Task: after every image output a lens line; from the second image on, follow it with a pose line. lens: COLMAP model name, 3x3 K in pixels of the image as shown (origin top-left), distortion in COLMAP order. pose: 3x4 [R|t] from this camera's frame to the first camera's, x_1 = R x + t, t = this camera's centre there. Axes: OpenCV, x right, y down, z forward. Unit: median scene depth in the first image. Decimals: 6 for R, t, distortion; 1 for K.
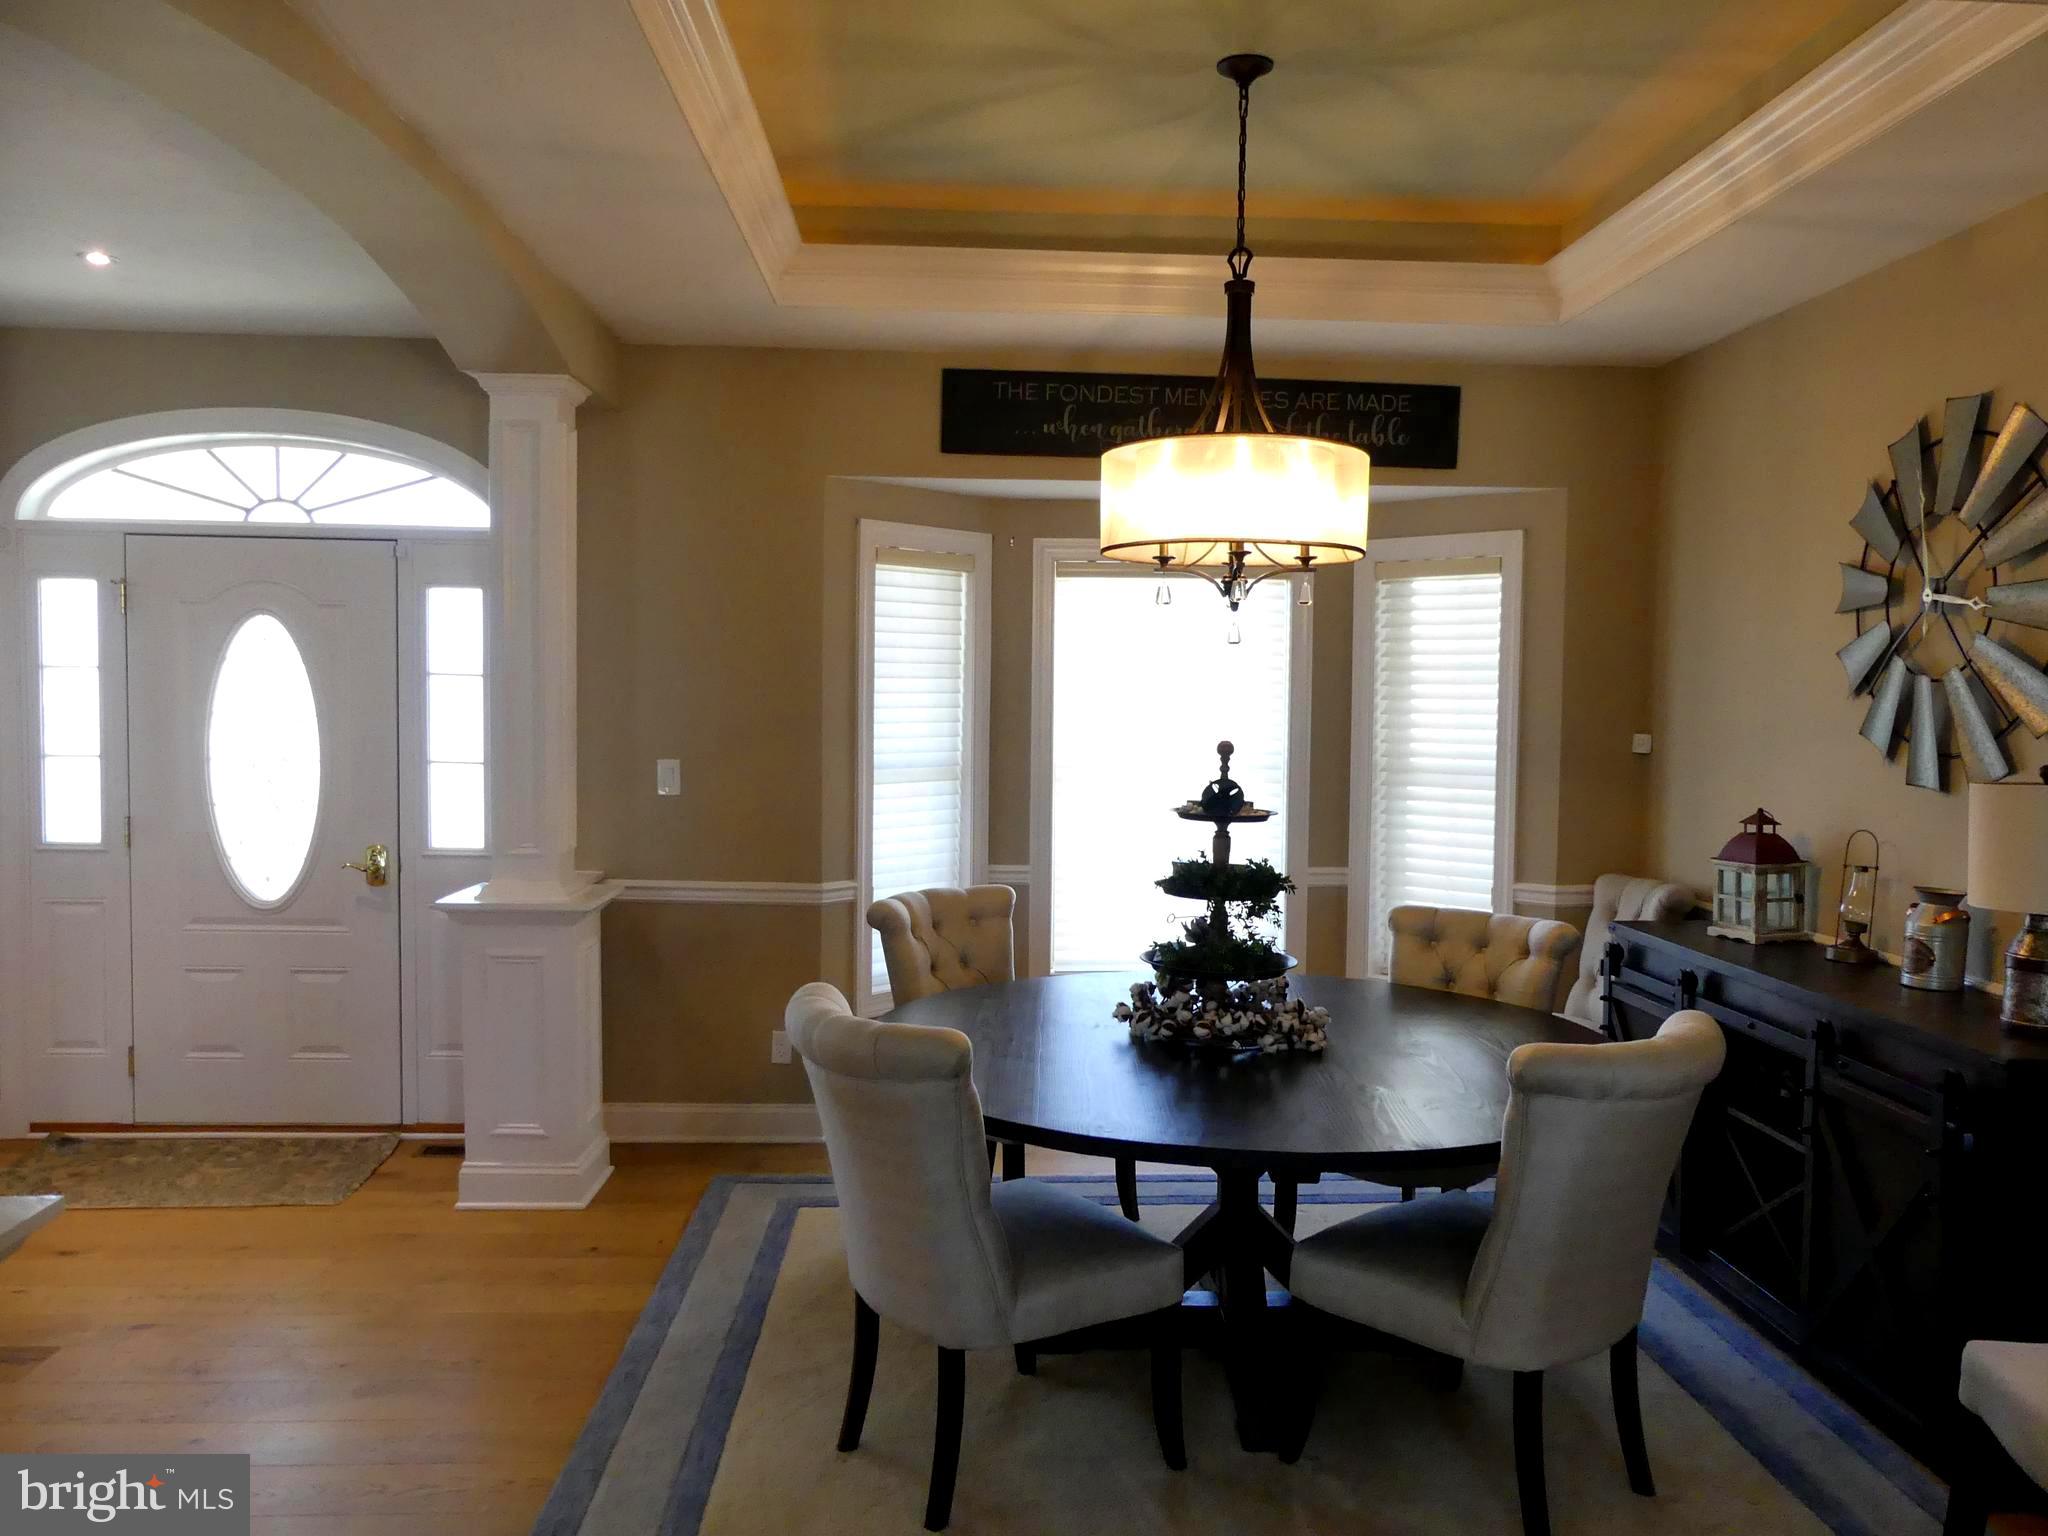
lens RADIAL K [[1530.8, 0, 1024.4], [0, 1530.8, 767.9], [0, 0, 1]] dist [-0.055497, 0.042446]
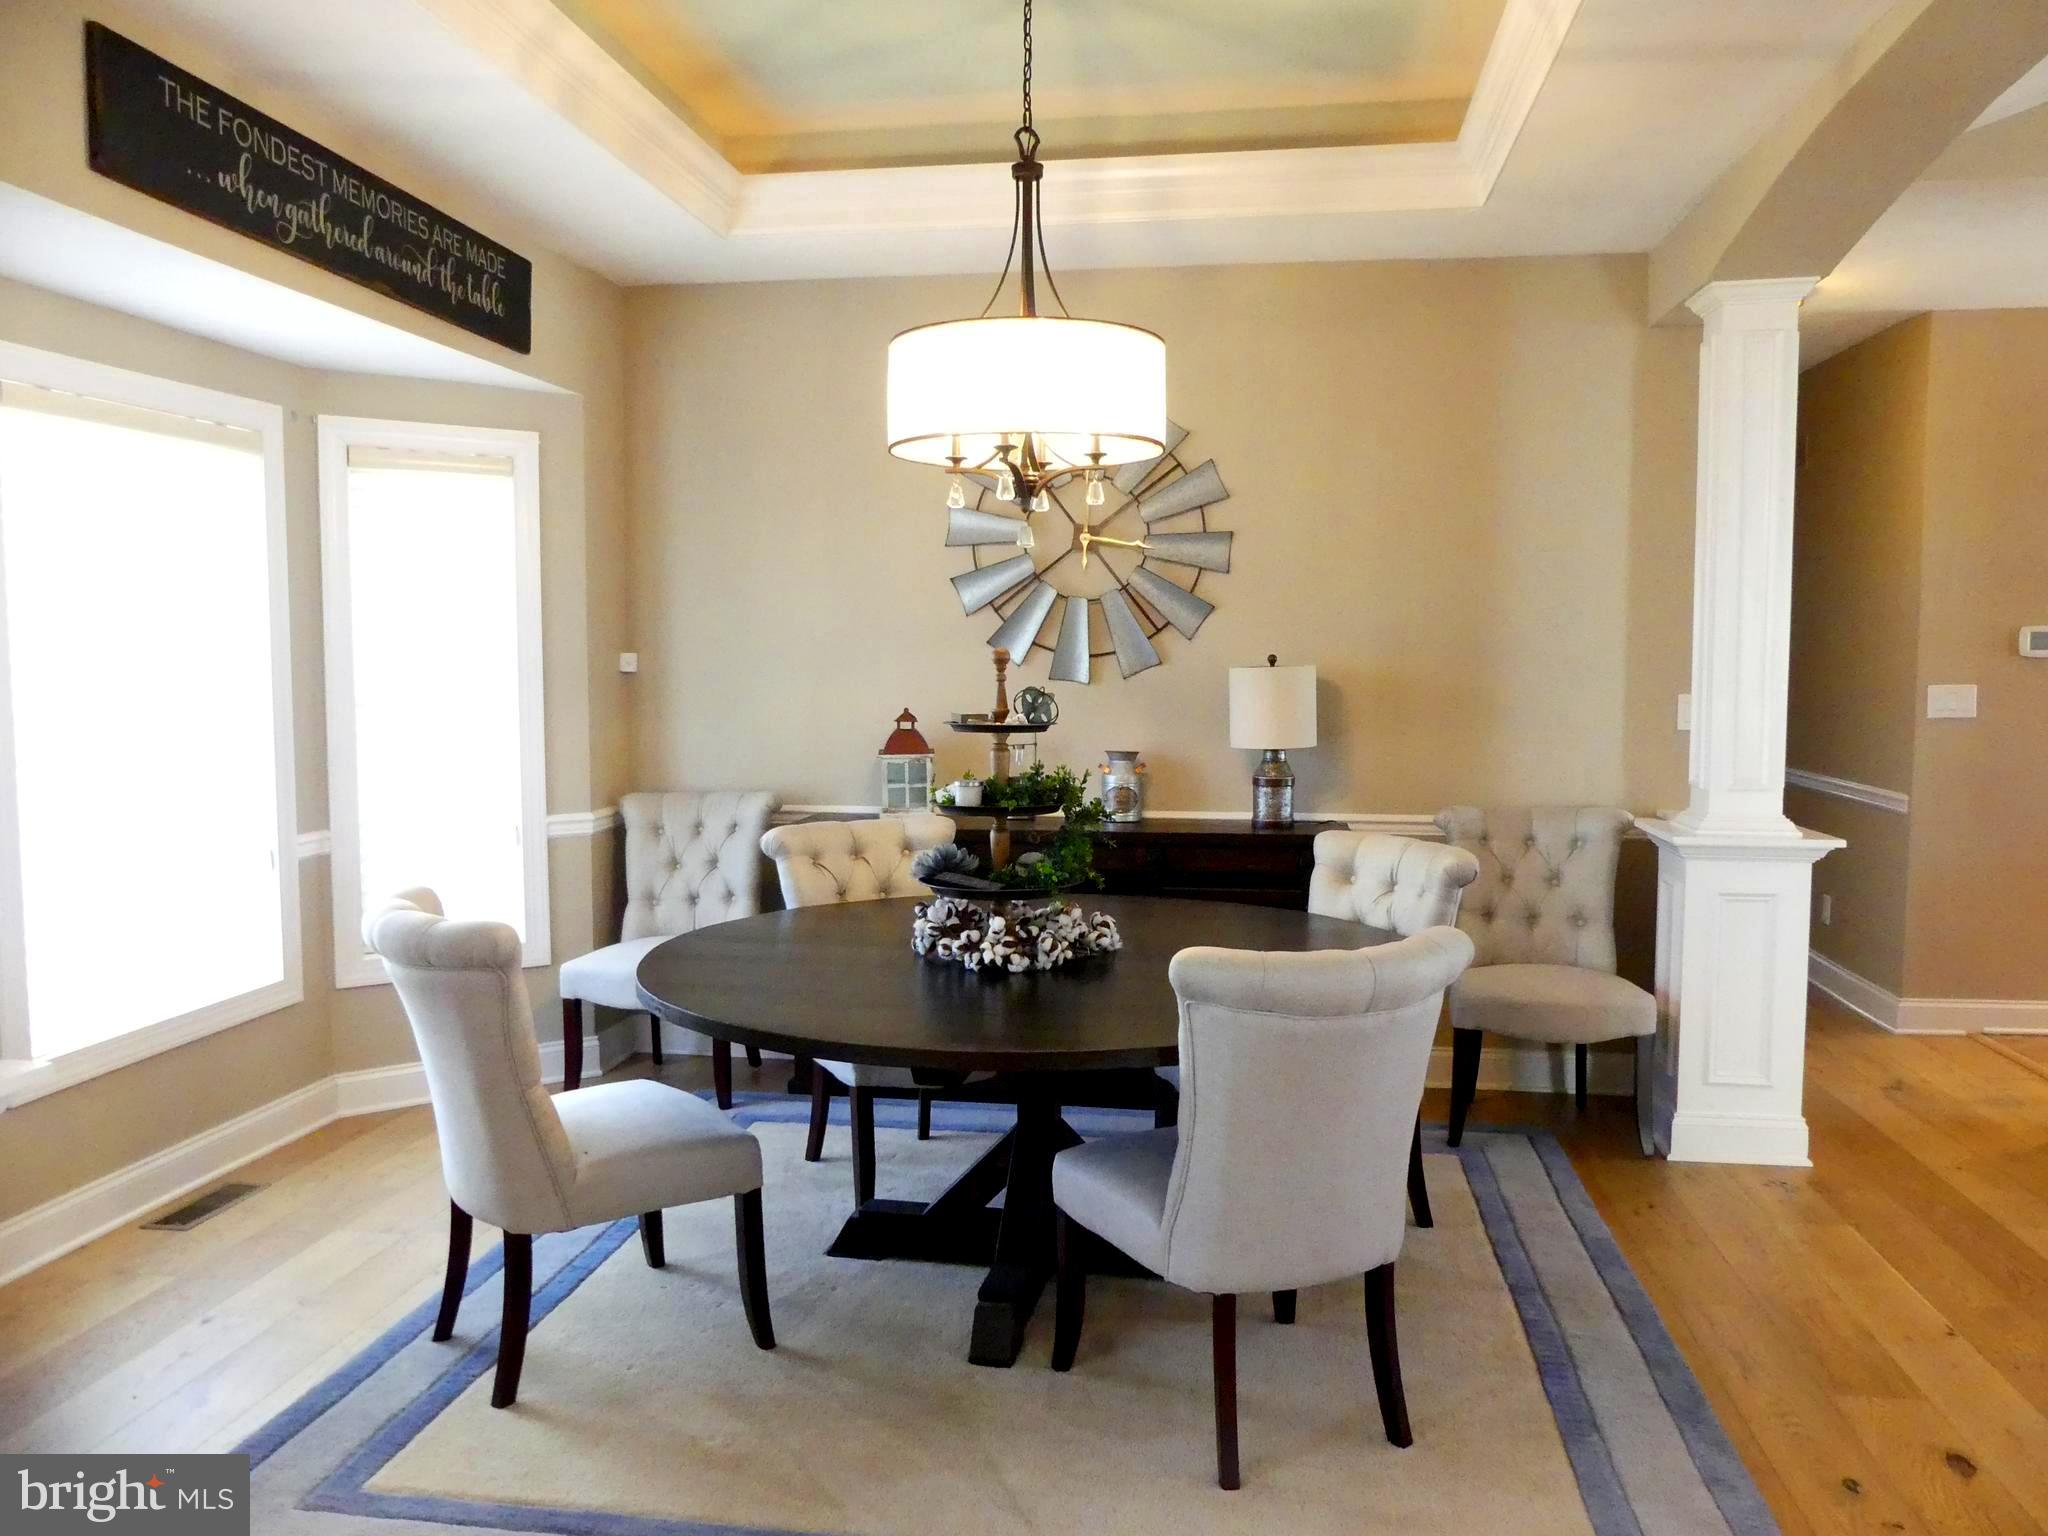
lens RADIAL K [[1530.8, 0, 1024.9], [0, 1530.8, 764.9], [0, 0, 1]] dist [-0.055497, 0.042446]
pose [[0.200869, -0.082204, 0.976163, -0.548257], [0.048048, 0.996100, 0.073995, -0.010379], [-0.978439, 0.032039, 0.204036, 0.552771]]
